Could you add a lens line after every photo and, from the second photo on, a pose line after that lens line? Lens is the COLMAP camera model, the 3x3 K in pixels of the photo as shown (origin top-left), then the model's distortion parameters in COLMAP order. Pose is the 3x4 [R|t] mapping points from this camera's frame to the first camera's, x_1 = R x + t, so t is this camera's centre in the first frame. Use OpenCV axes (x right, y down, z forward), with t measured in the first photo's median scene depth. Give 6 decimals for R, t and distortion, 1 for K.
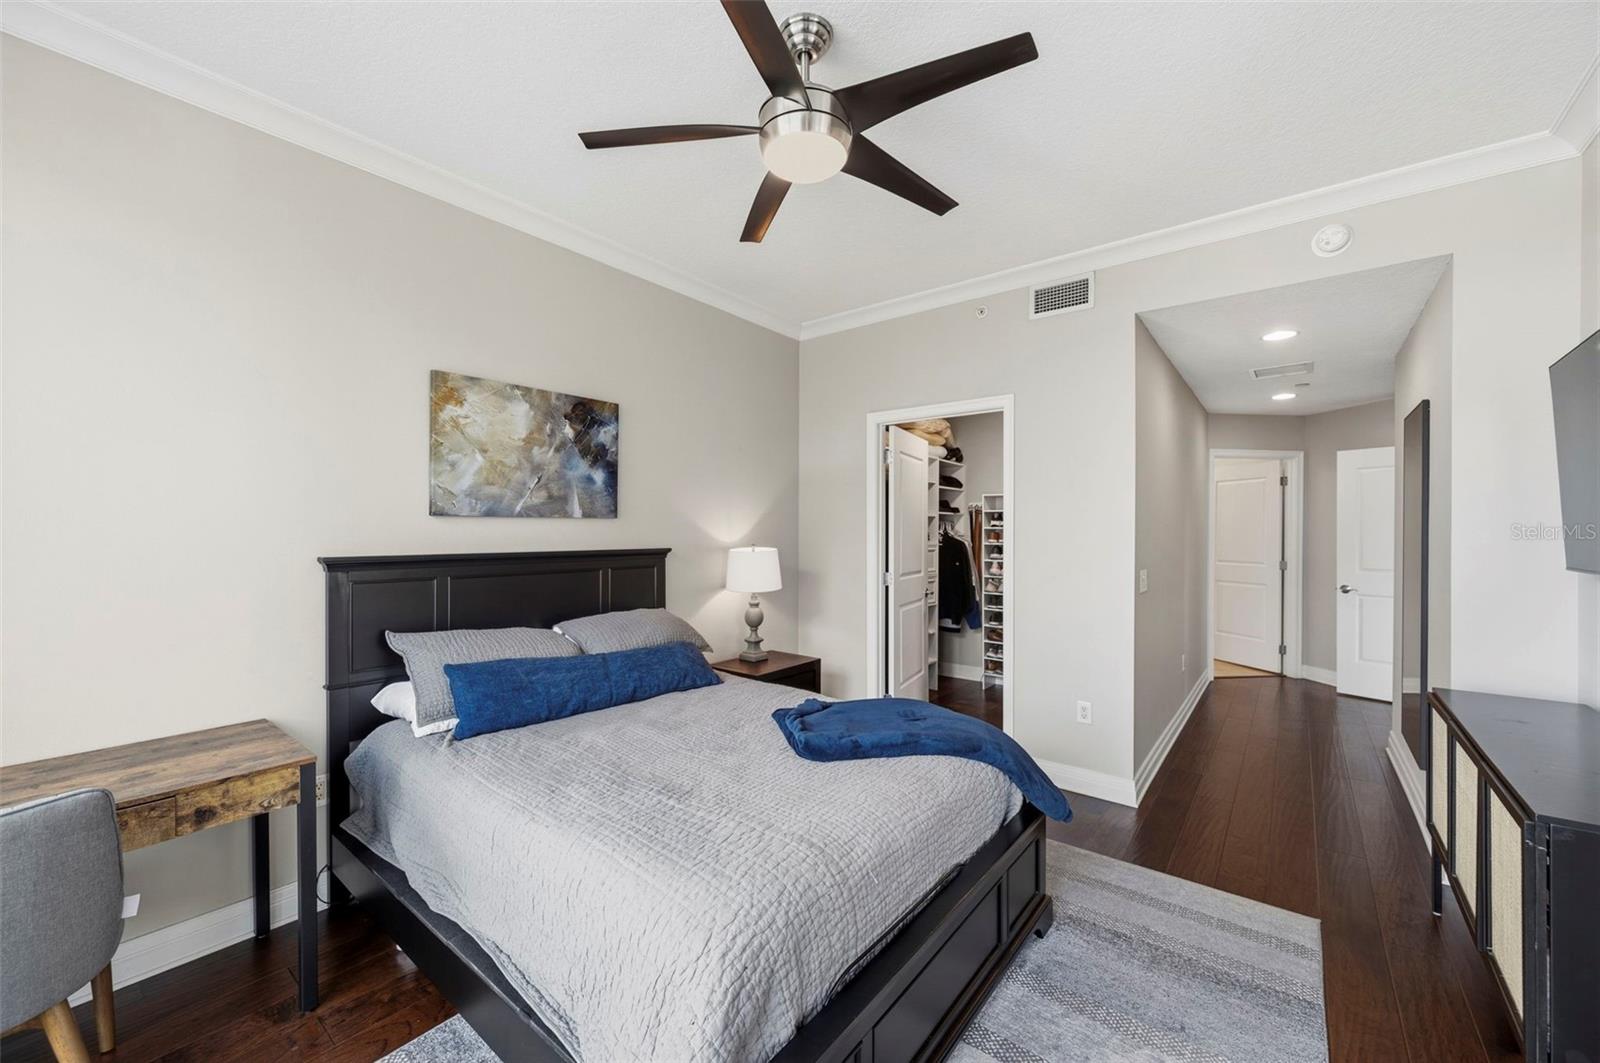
lens RADIAL K [[620.8, 0, 803.3], [0, 620.8, 531.7], [0, 0, 1]] dist [0.000107, 0.000037]
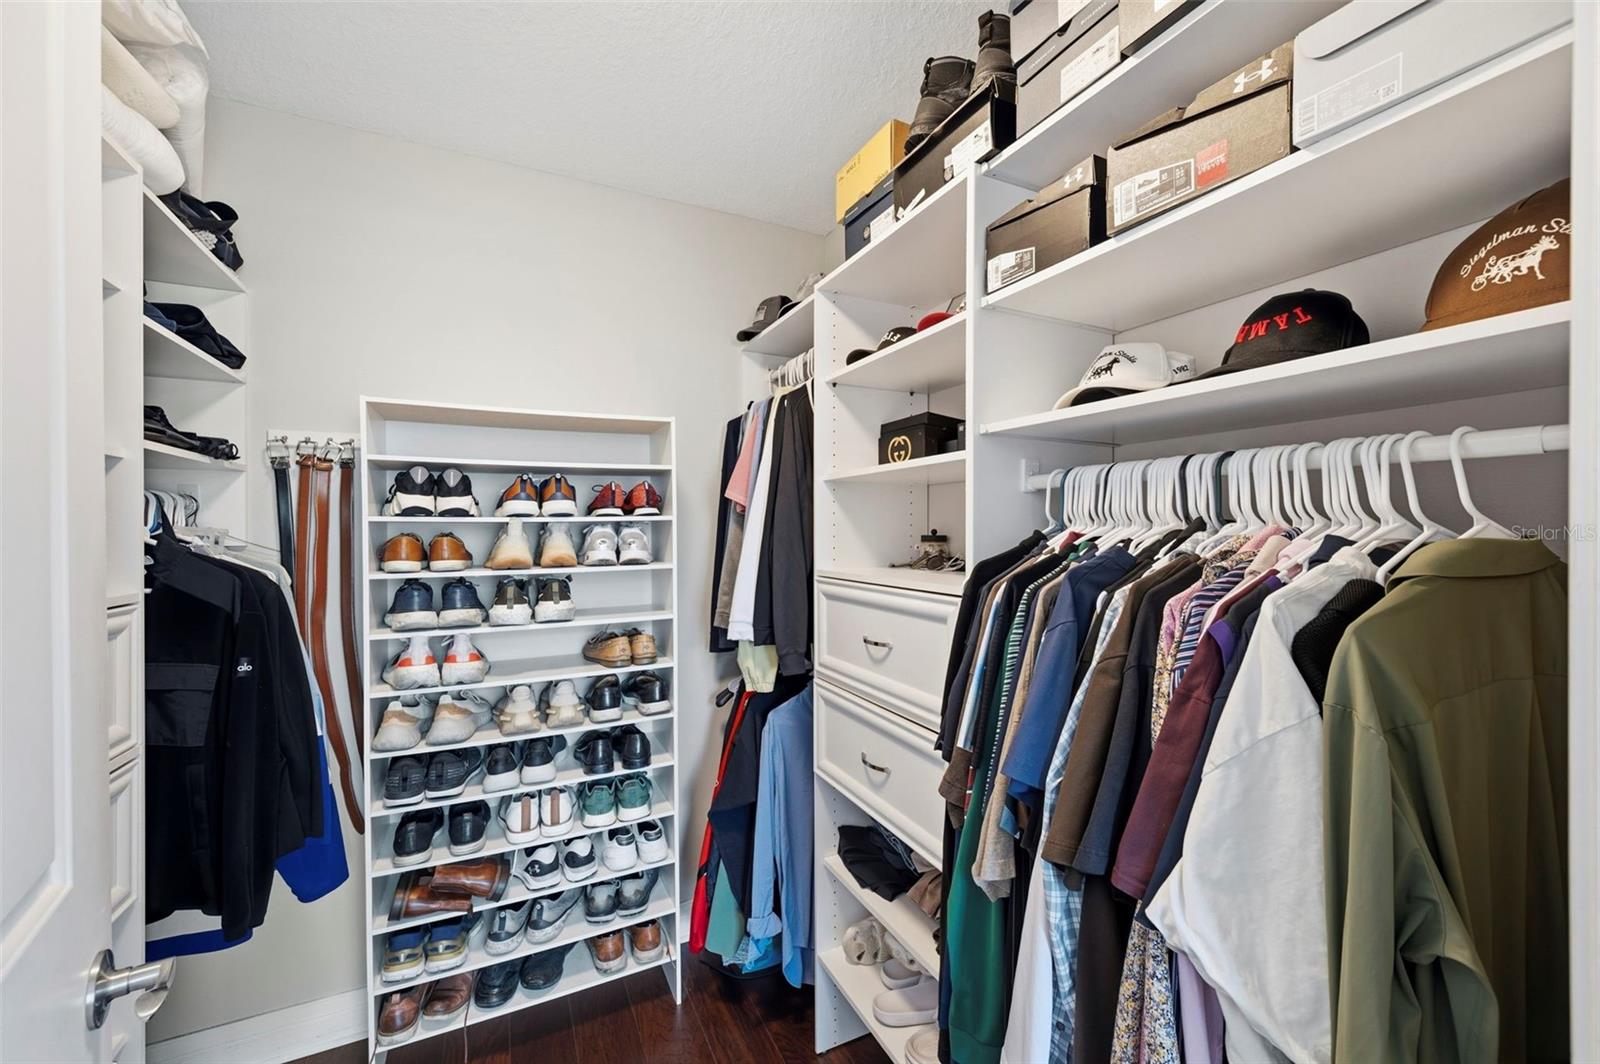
lens RADIAL K [[620.8, 0, 803.3], [0, 620.8, 532.2], [0, 0, 1]] dist [0.000107, 0.000037]
pose [[0.429546, -0.010462, 0.902984, 0.125825], [0.007229, 0.999941, 0.008146, -0.001663], [-0.903016, 0.003028, 0.429596, 0.707942]]
